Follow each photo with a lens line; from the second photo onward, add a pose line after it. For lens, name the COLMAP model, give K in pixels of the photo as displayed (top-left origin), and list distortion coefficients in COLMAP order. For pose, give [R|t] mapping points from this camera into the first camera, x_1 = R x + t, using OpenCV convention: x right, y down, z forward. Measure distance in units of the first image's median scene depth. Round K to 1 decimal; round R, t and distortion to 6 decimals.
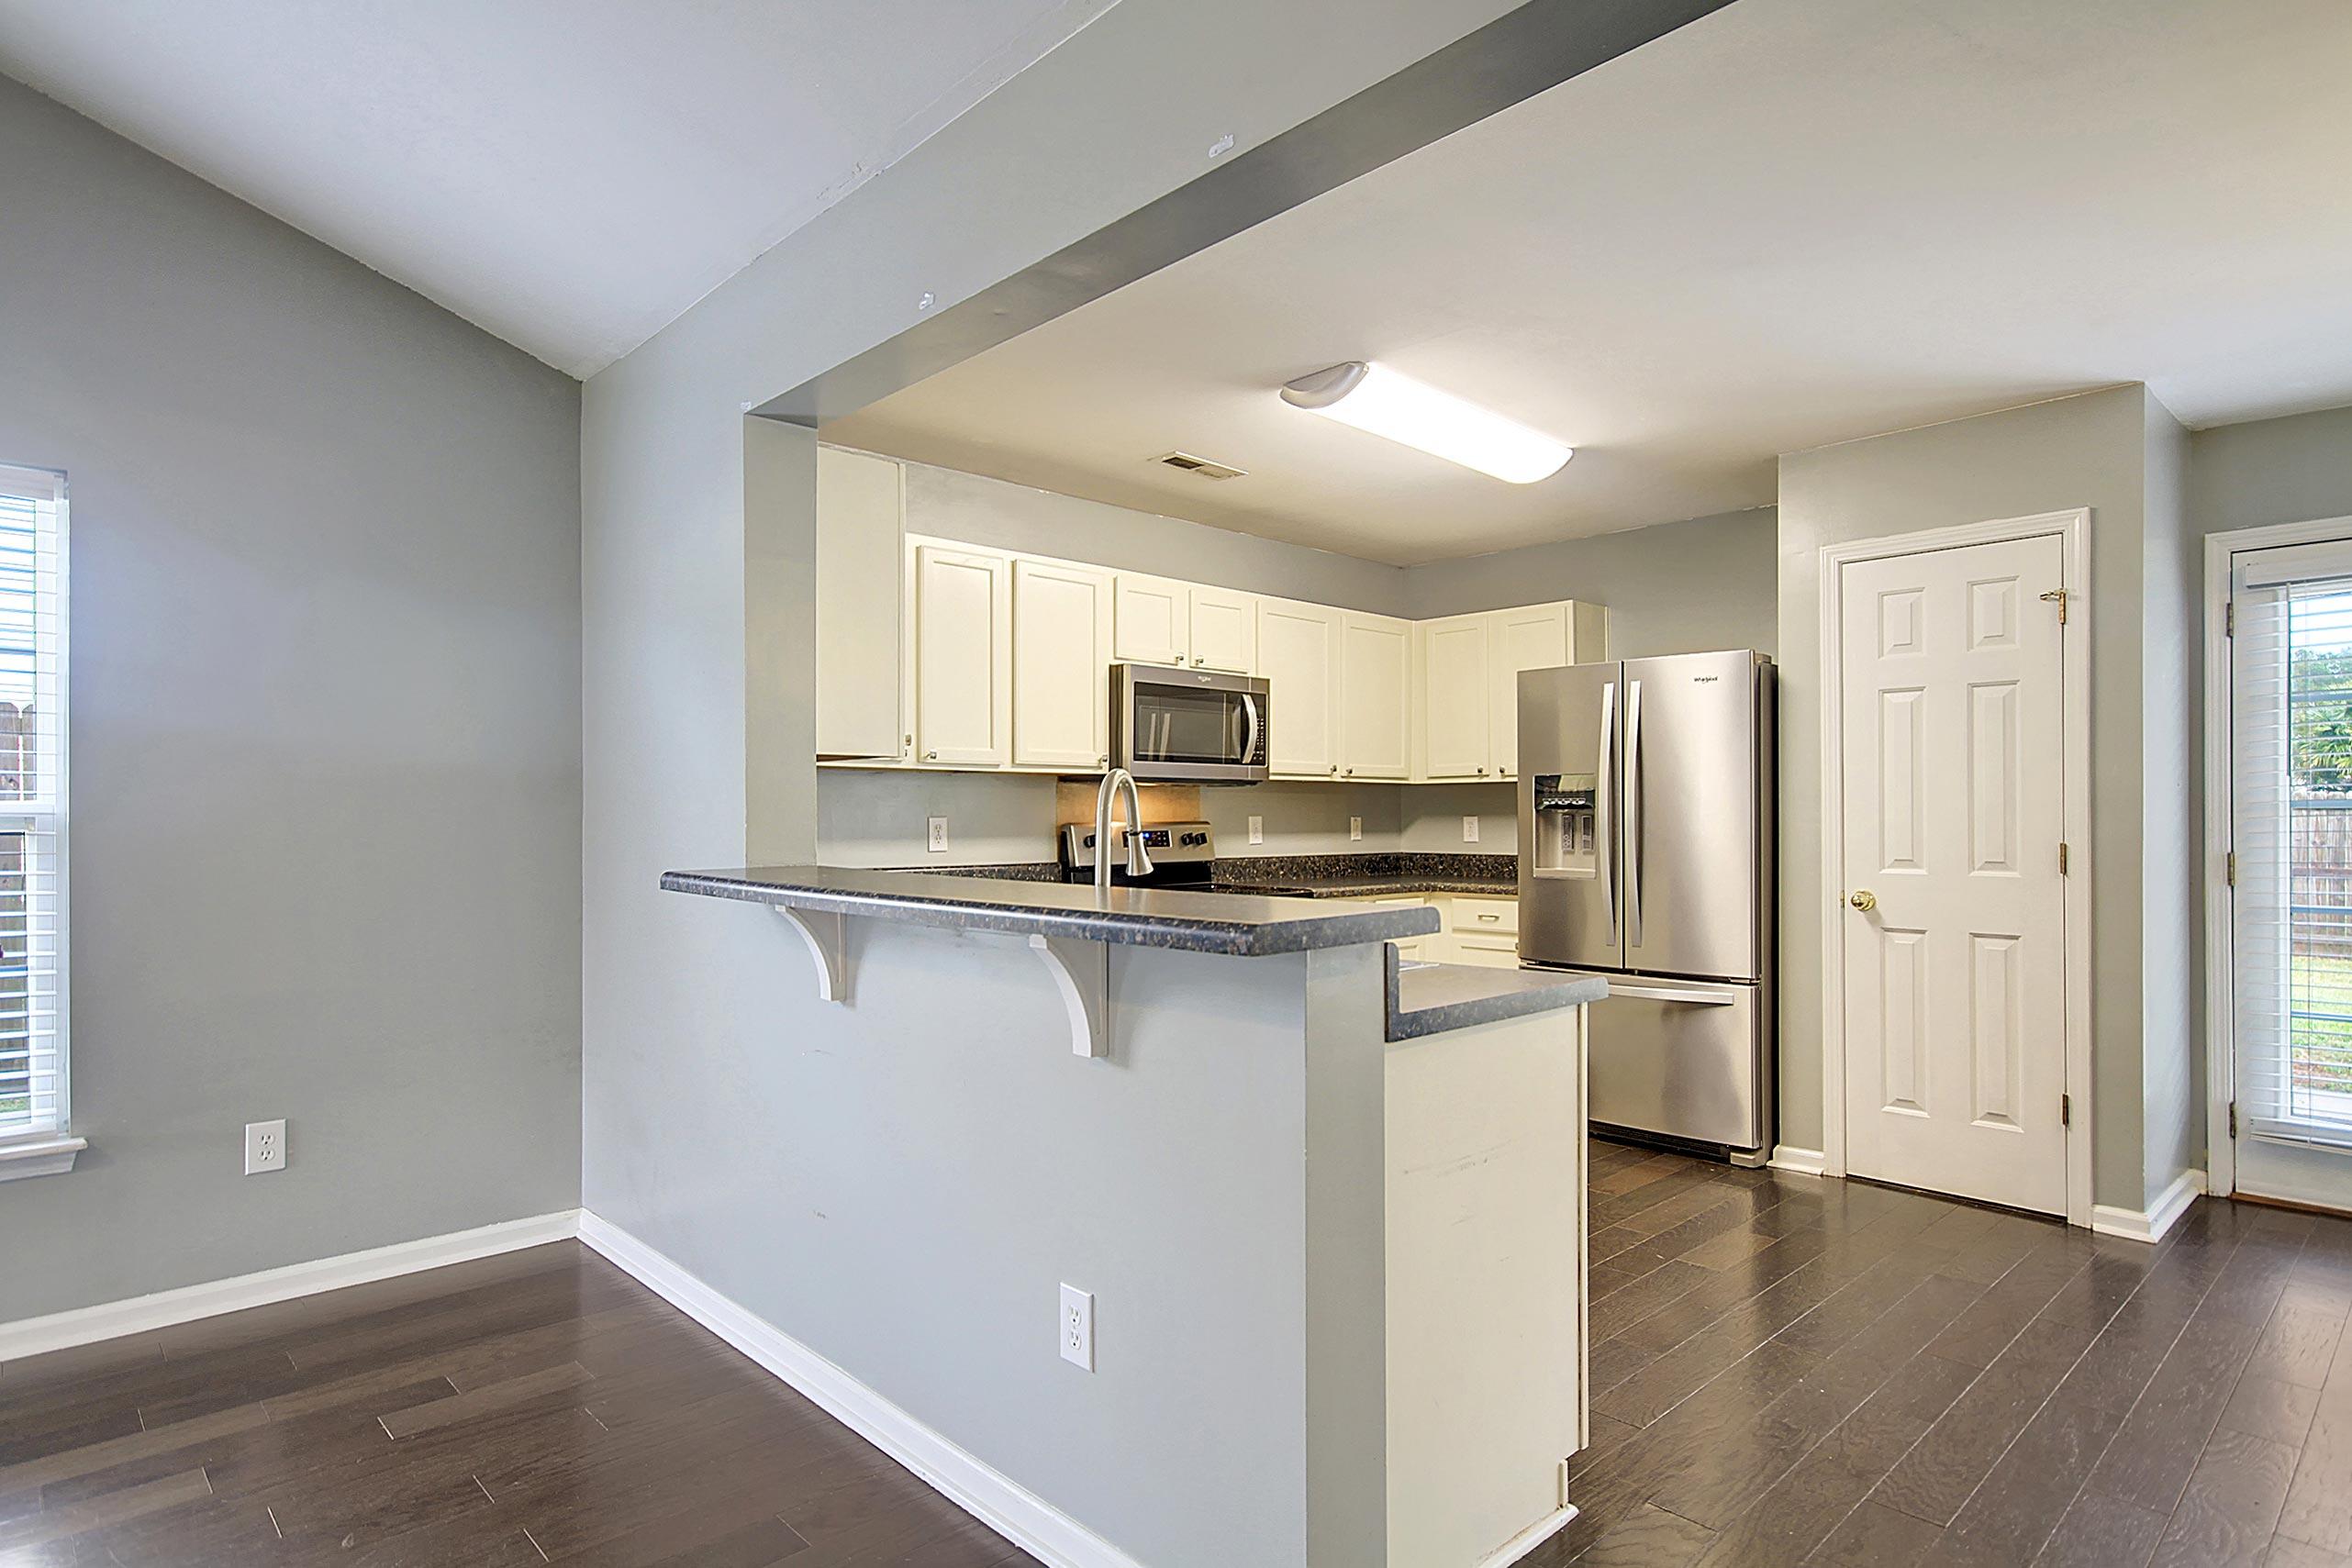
lens RADIAL K [[1274.7, 0, 1170.6], [0, 1274.7, 817.2], [0, 0, 1]] dist [0.003991, 0.002575]
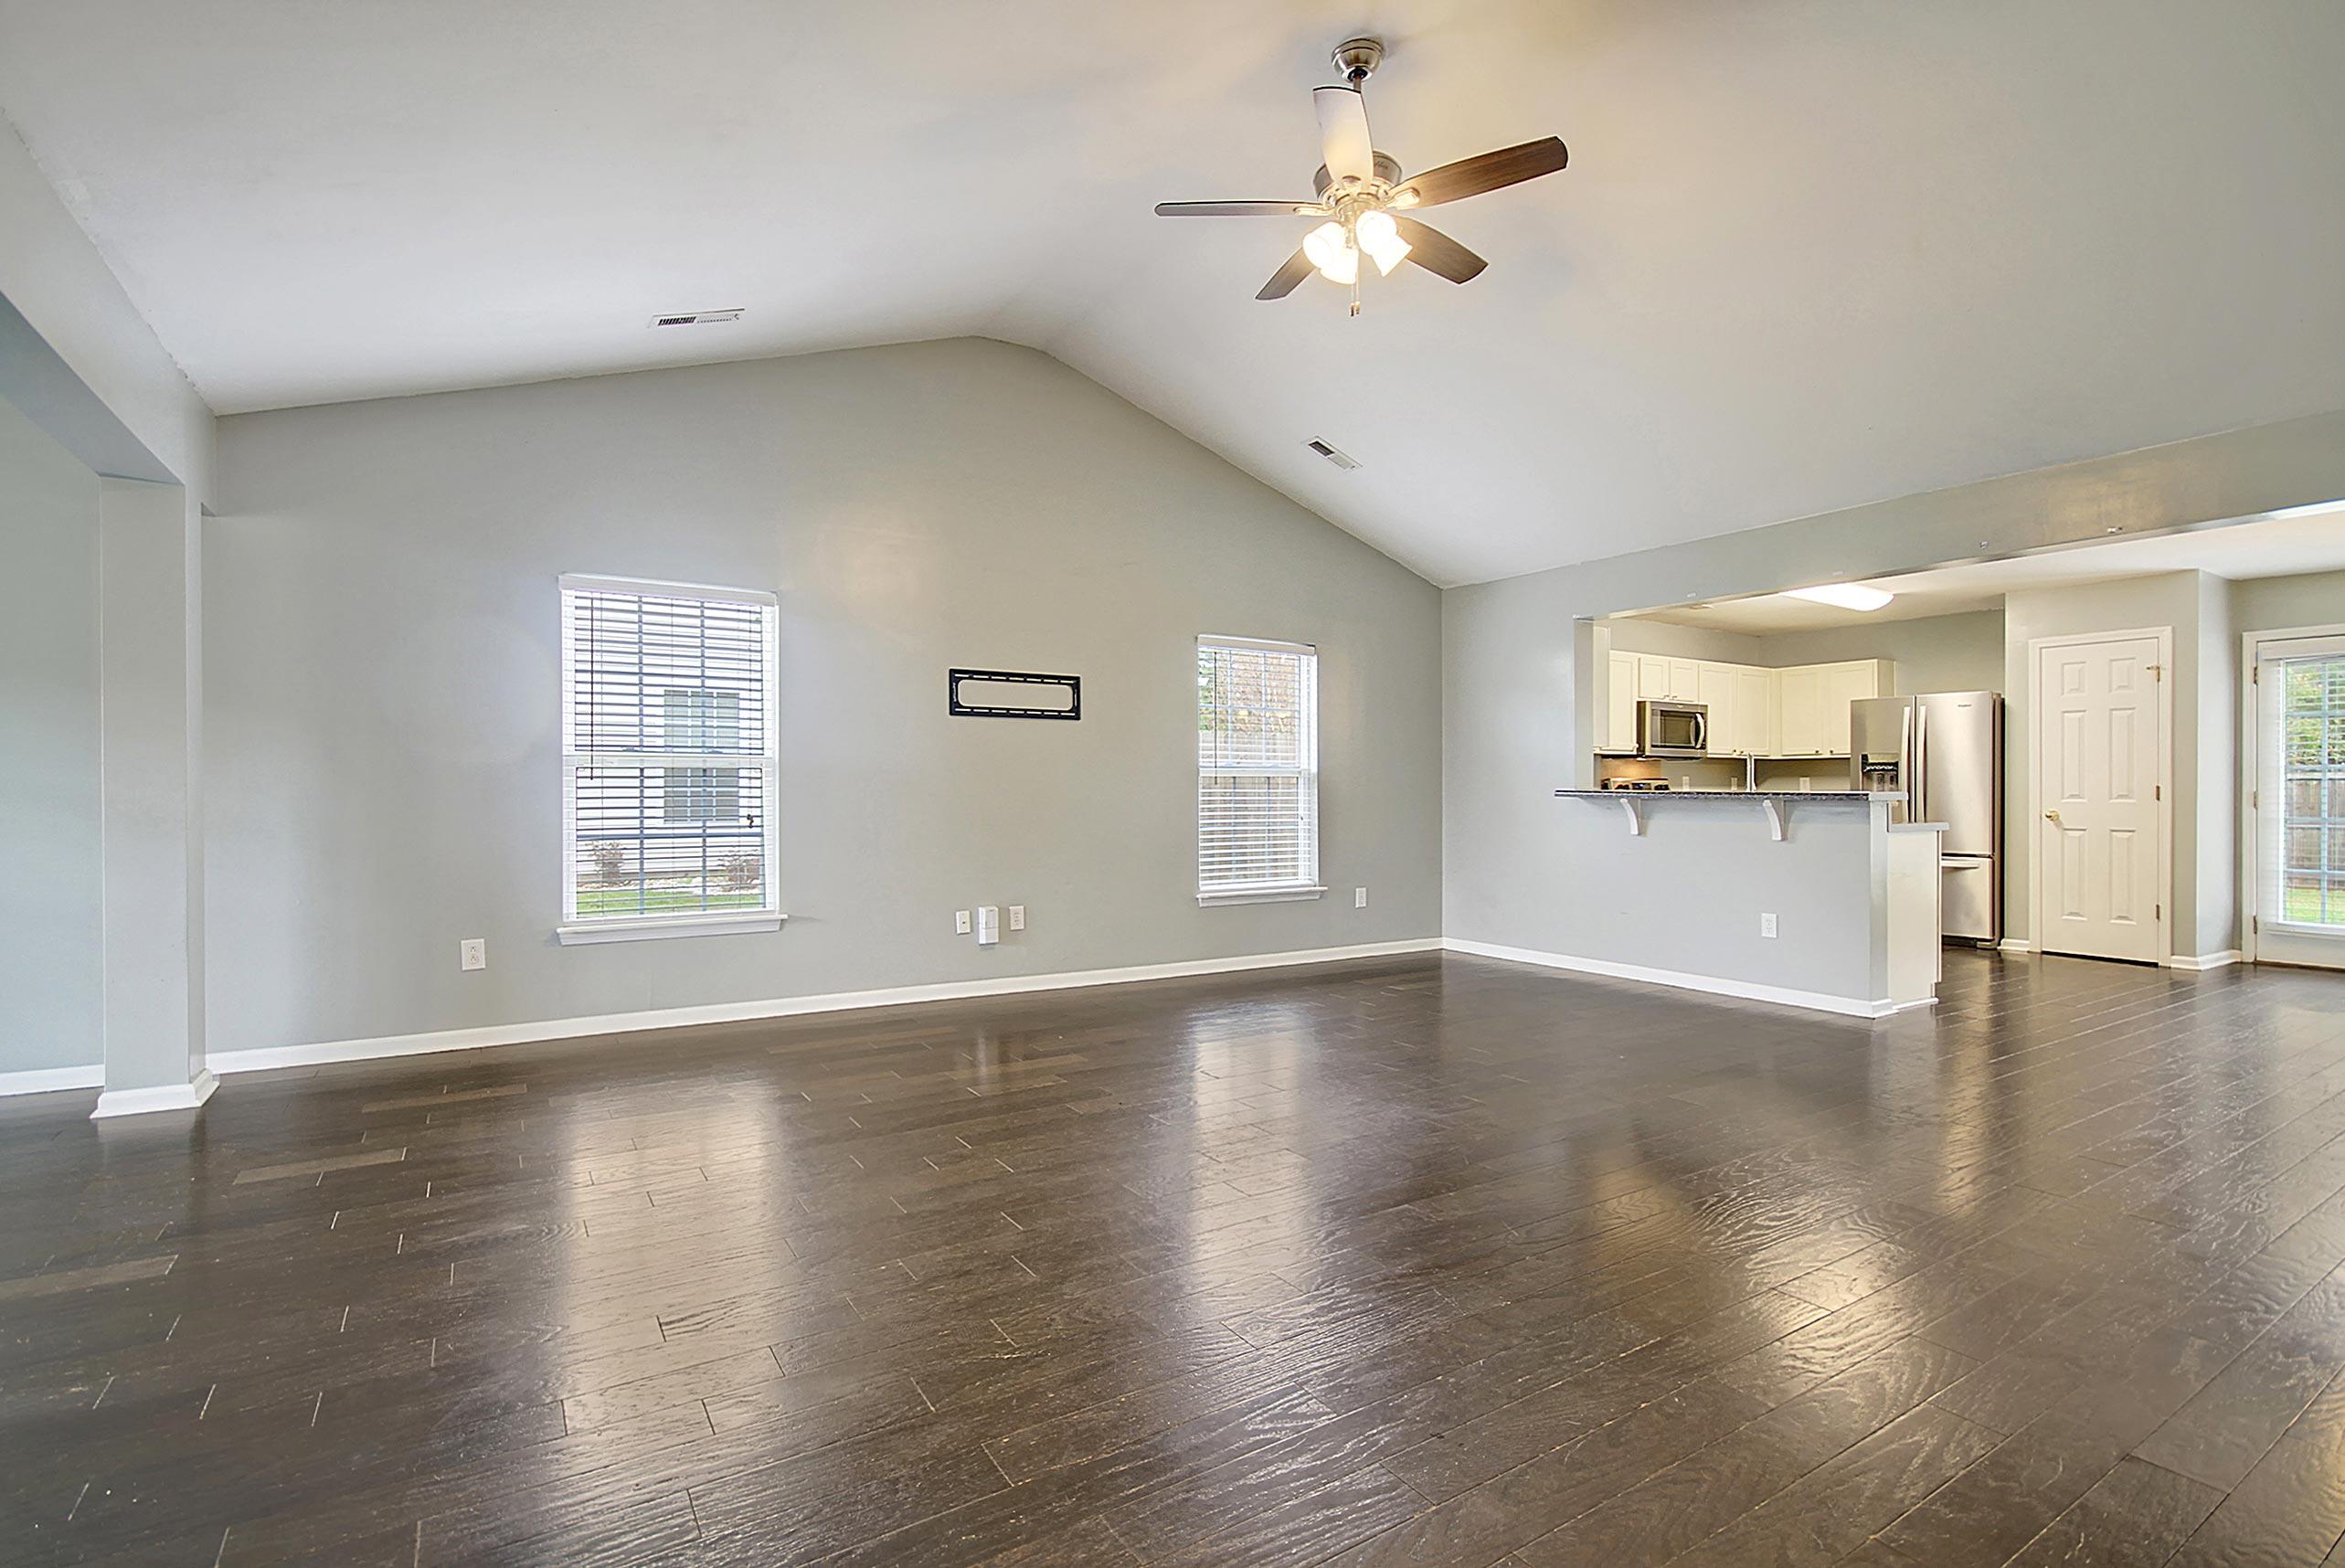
lens RADIAL K [[1095.8, 0, 1175.7], [0, 1095.8, 799.6], [0, 0, 1]] dist [0.022091, -0.017502]
pose [[0.983766, 0.003828, -0.179417, -0.518095], [-0.002910, 0.999981, 0.005383, 0.035555], [0.179434, -0.004773, 0.983758, -0.984610]]
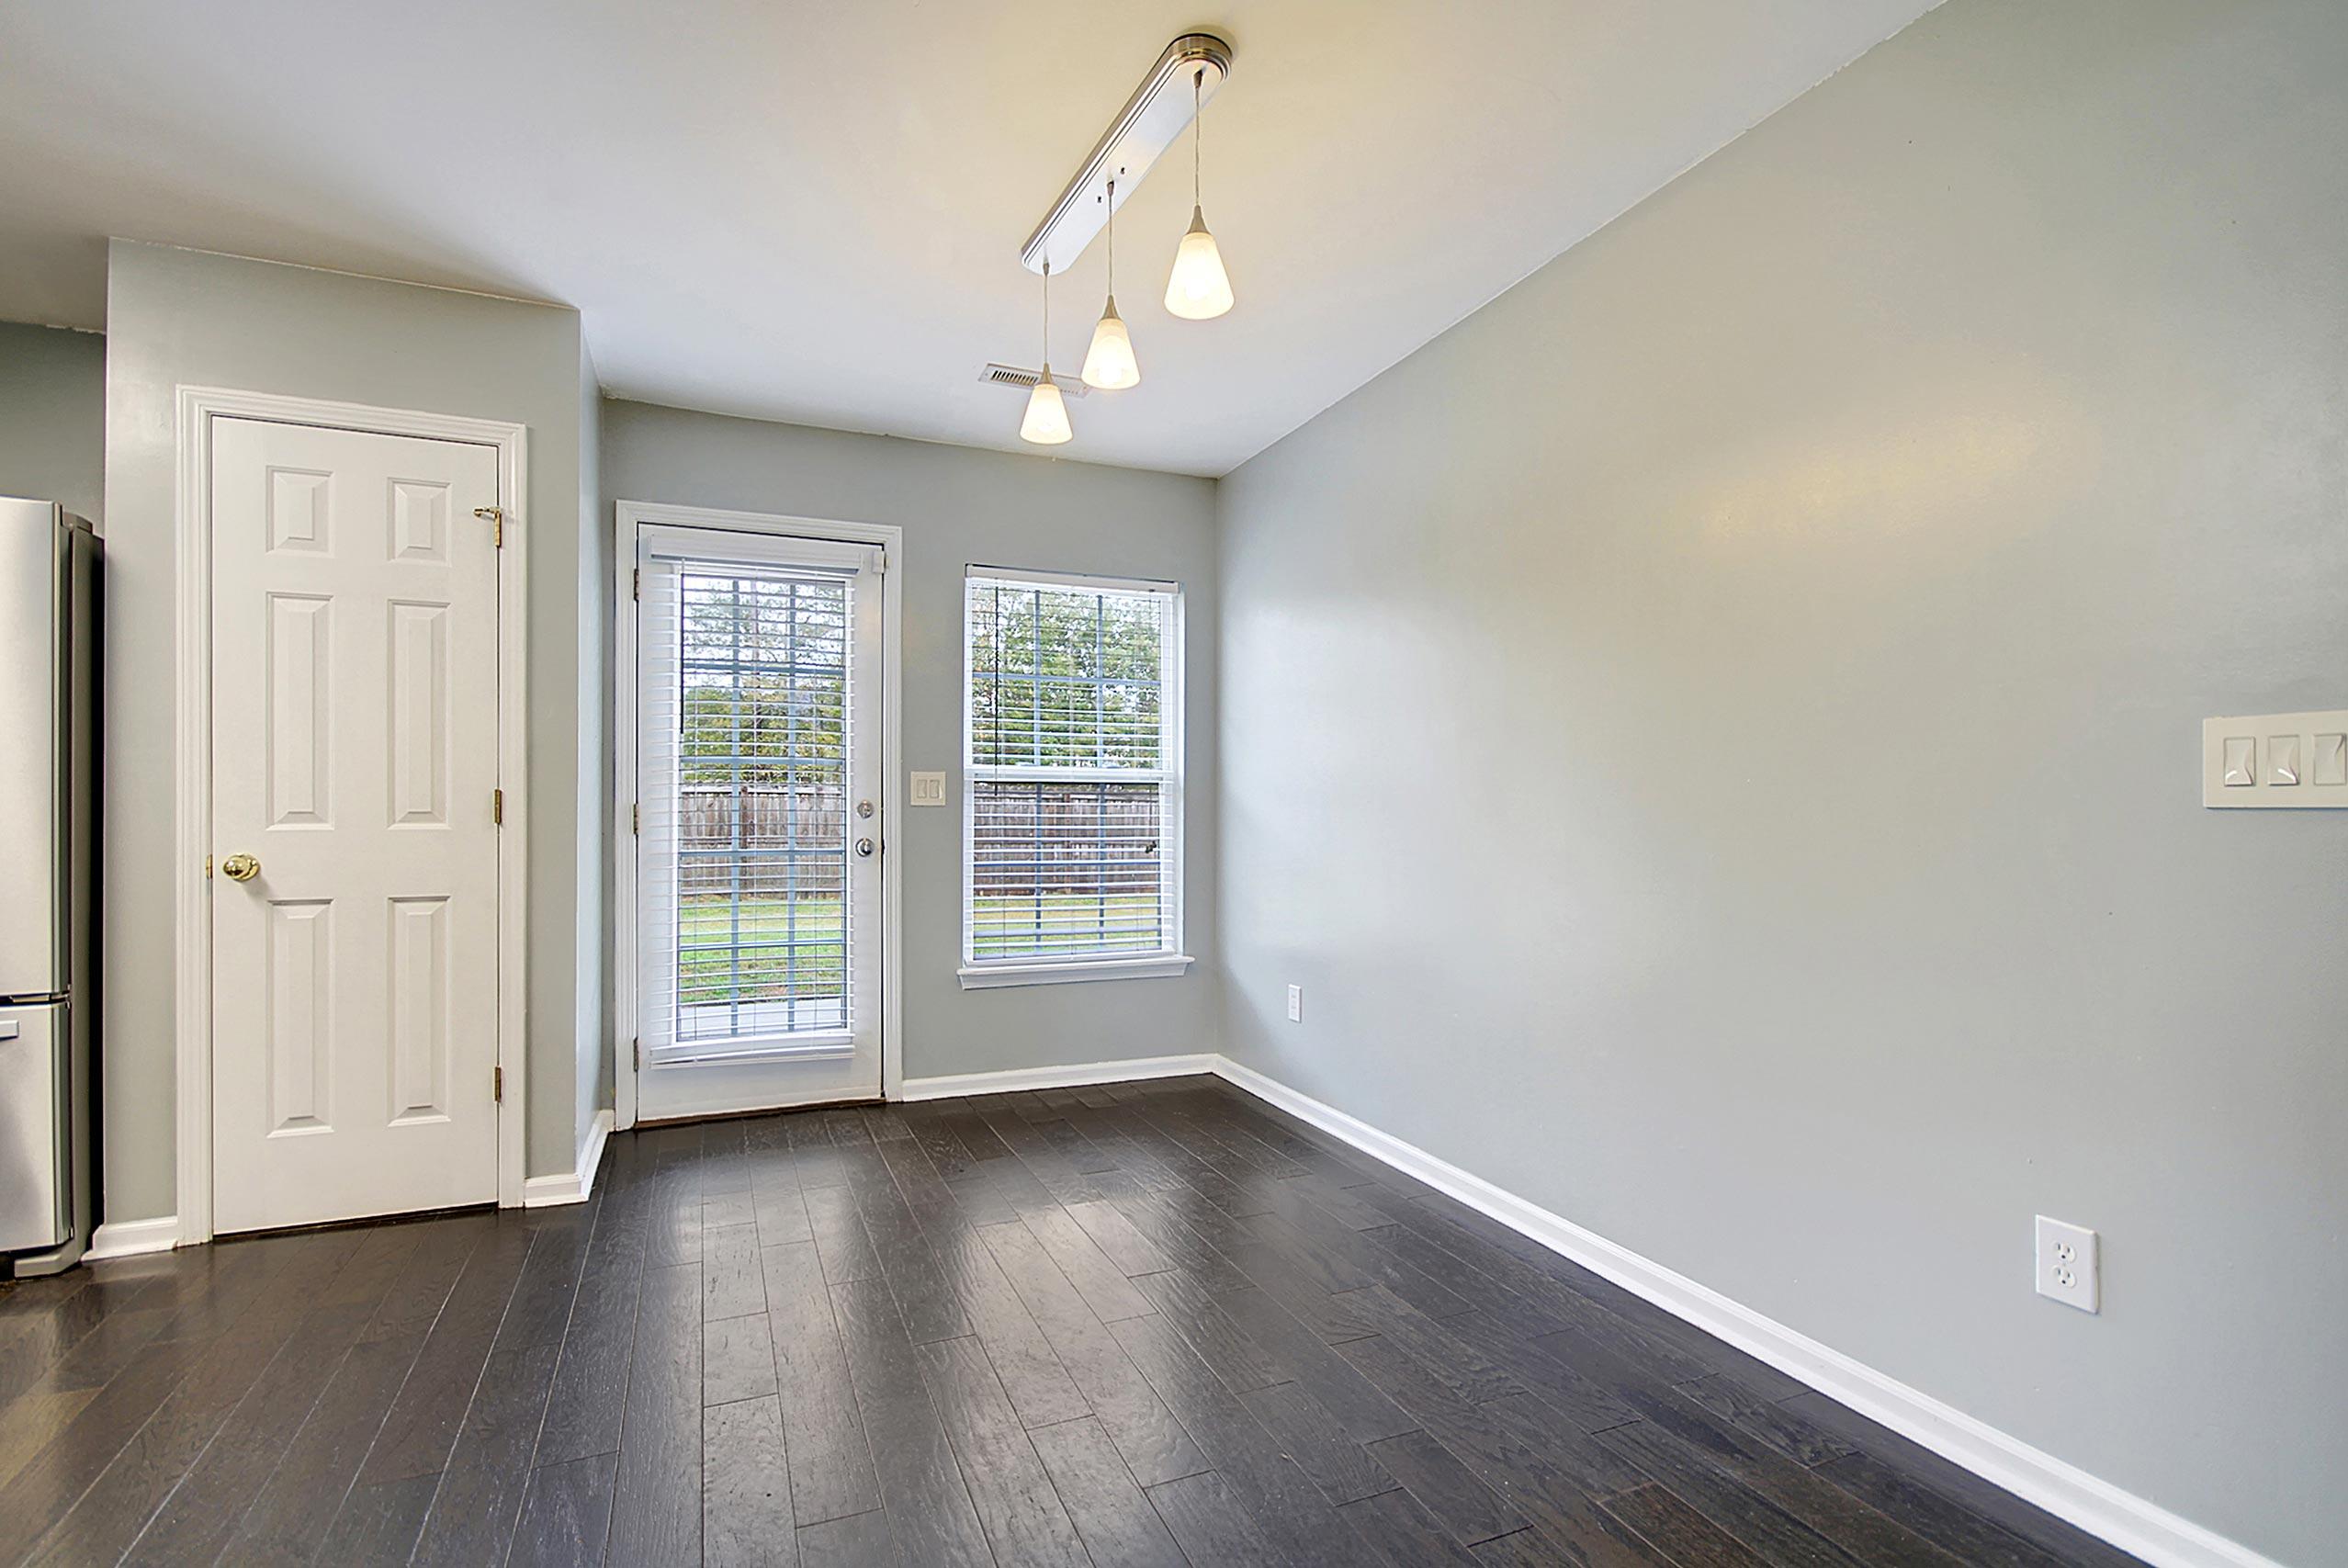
lens RADIAL K [[1097.2, 0, 1177.2], [0, 1097.2, 799.6], [0, 0, 1]] dist [0.022091, -0.017502]
pose [[0.346112, 0.005609, 0.938176, 0.120527], [-0.000697, 0.999983, -0.005722, 0.028760], [-0.938193, 0.001326, 0.346111, 0.254480]]
